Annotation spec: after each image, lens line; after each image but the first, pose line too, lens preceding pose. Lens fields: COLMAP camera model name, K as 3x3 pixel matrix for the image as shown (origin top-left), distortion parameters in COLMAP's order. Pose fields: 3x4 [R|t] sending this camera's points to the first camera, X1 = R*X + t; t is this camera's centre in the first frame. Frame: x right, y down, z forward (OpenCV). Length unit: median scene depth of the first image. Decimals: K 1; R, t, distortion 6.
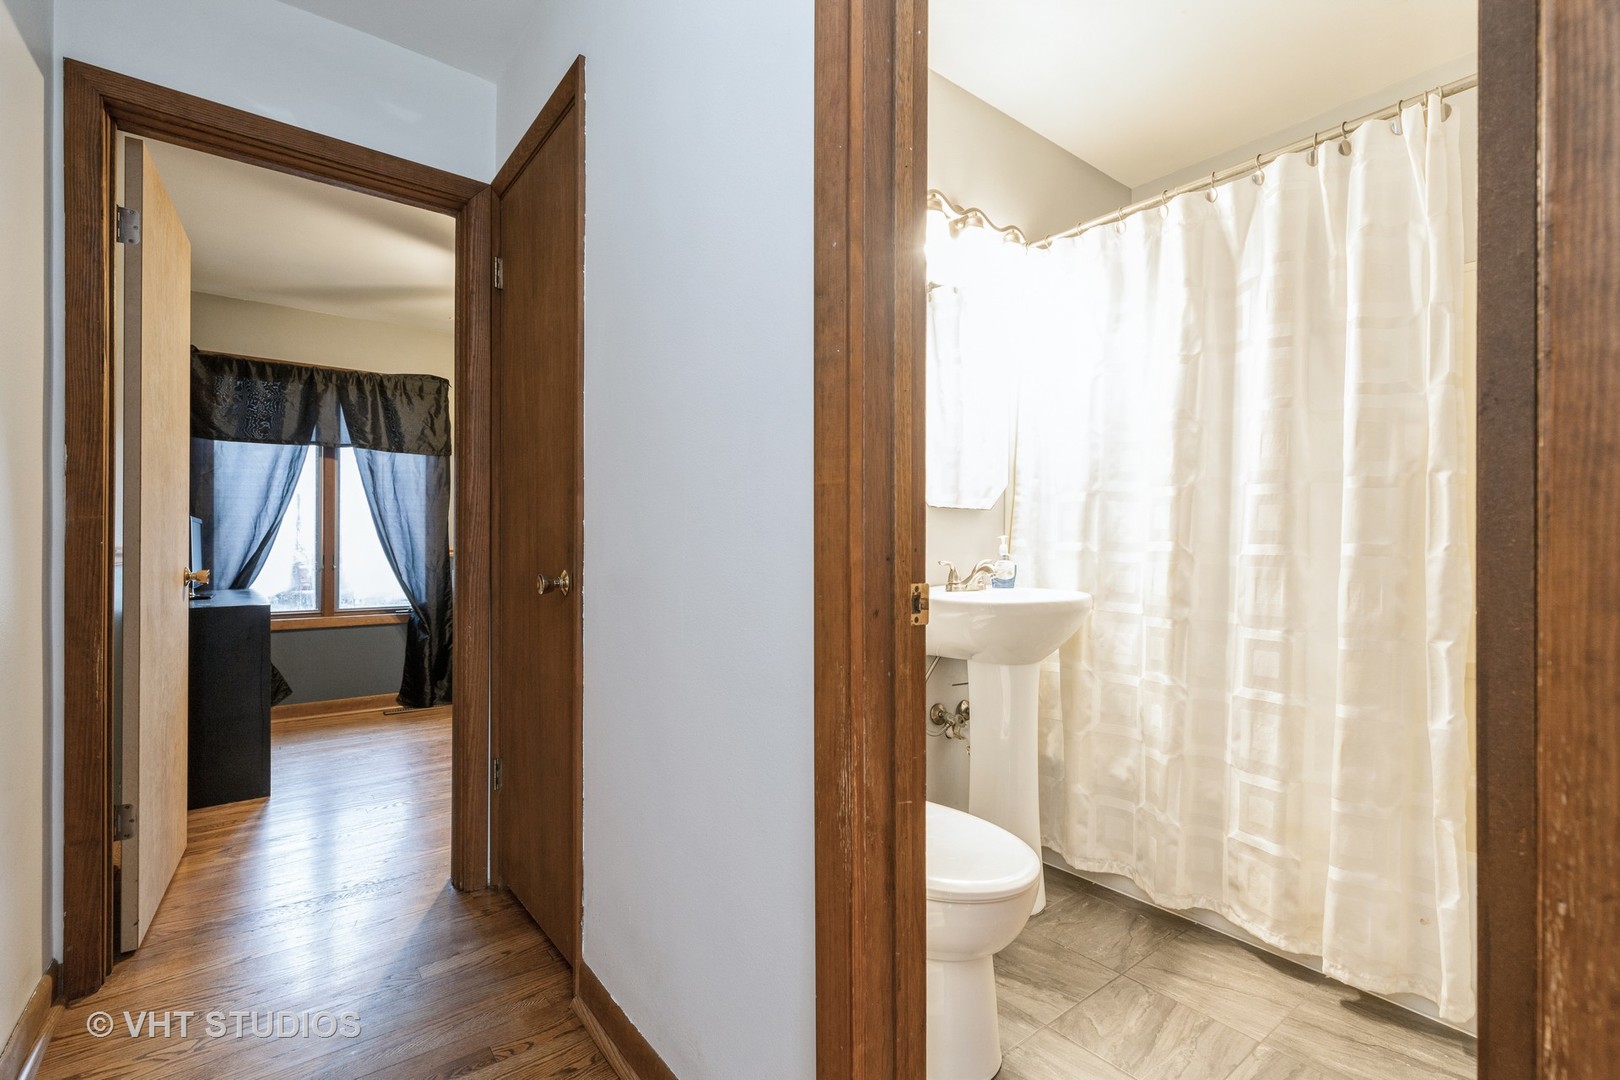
lens RADIAL K [[735.5, 0, 811.8], [0, 735.5, 544.3], [0, 0, 1]] dist [0.004555, -0.000005]
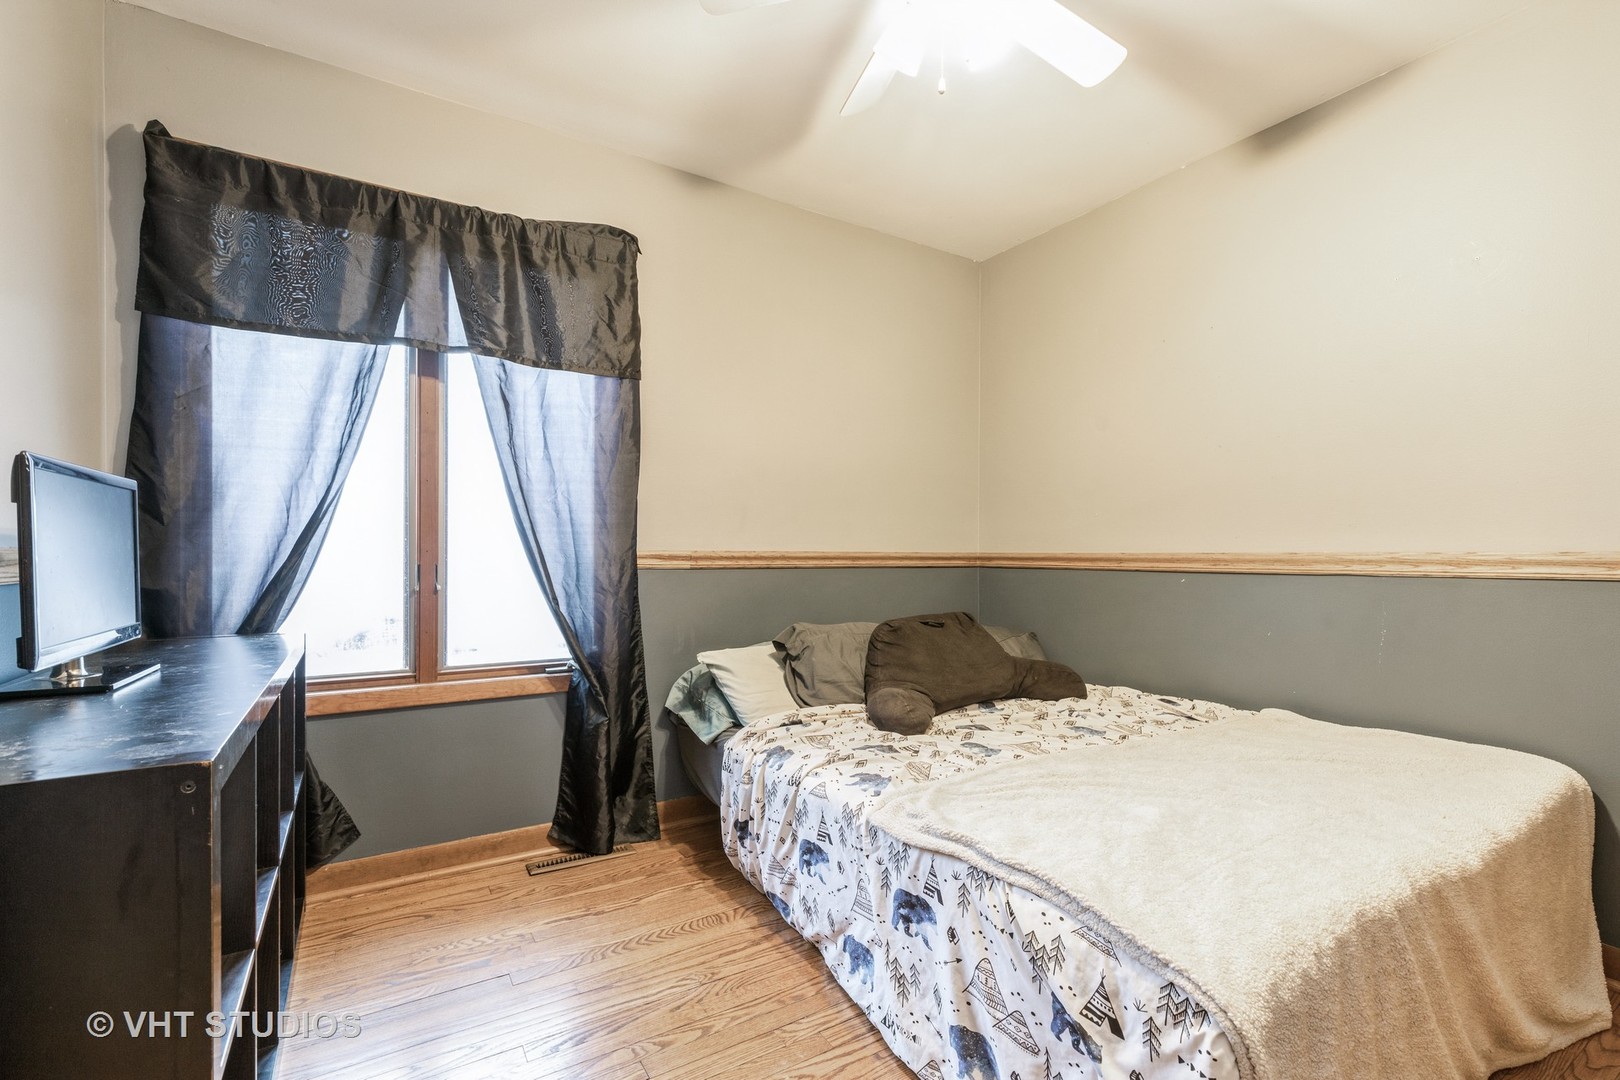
lens RADIAL K [[735.5, 0, 810.7], [0, 735.5, 549.4], [0, 0, 1]] dist [0.004555, -0.000005]
pose [[0.993267, -0.002040, -0.115834, -0.328386], [0.001532, 0.999989, -0.004472, 0.006612], [0.115841, 0.004265, 0.993259, 0.517253]]
